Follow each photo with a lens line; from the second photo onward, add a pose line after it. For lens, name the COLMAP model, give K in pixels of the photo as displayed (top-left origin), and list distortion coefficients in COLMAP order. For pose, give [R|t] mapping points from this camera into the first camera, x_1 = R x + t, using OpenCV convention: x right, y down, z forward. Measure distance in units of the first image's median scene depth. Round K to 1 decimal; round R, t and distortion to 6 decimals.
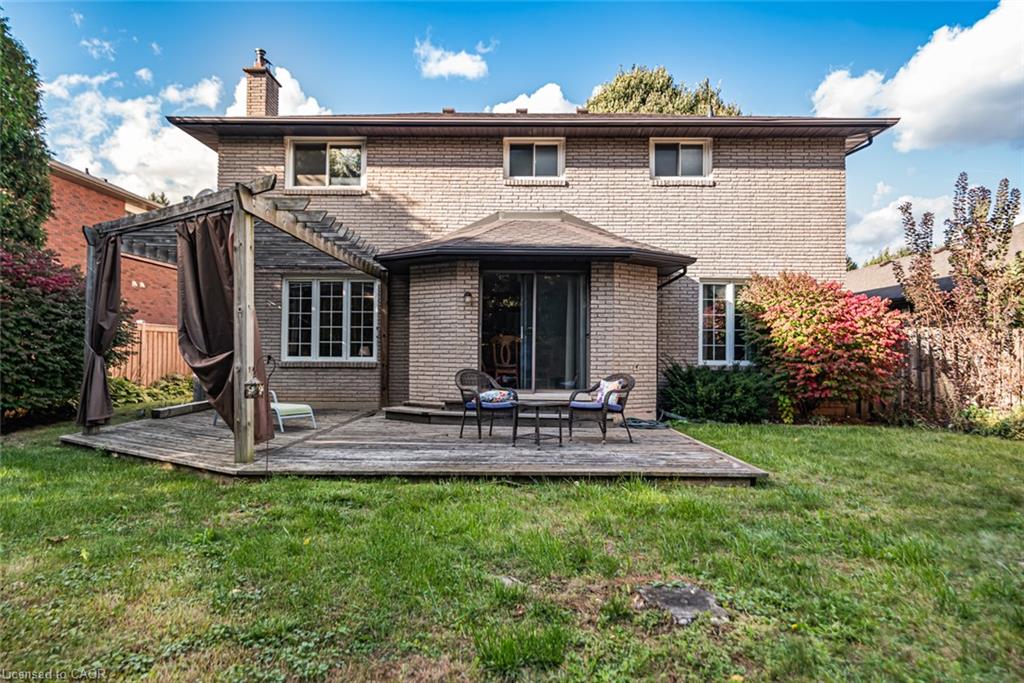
lens RADIAL K [[630.5, 0, 513.6], [0, 630.5, 342.8], [0, 0, 1]] dist [0.000849, -0.000783]
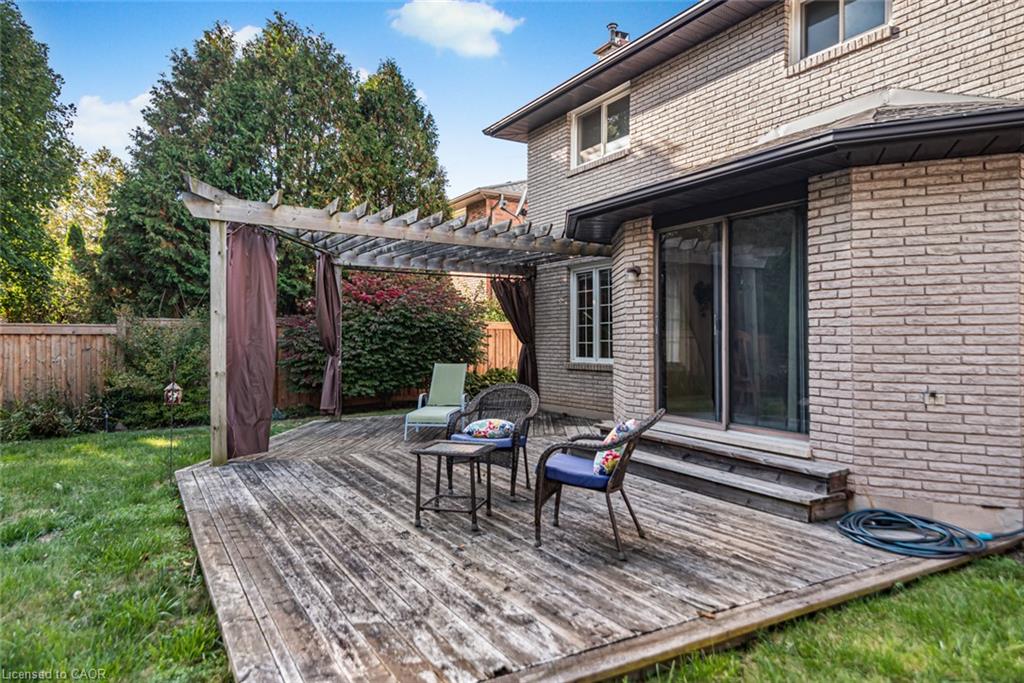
lens RADIAL K [[630.5, 0, 509.8], [0, 630.5, 342.7], [0, 0, 1]] dist [0.000849, -0.000783]
pose [[0.509916, -0.003263, -0.860218, 0.367361], [0.012012, 0.999922, 0.003328, -0.003173], [0.860140, -0.012030, 0.509916, 0.464215]]
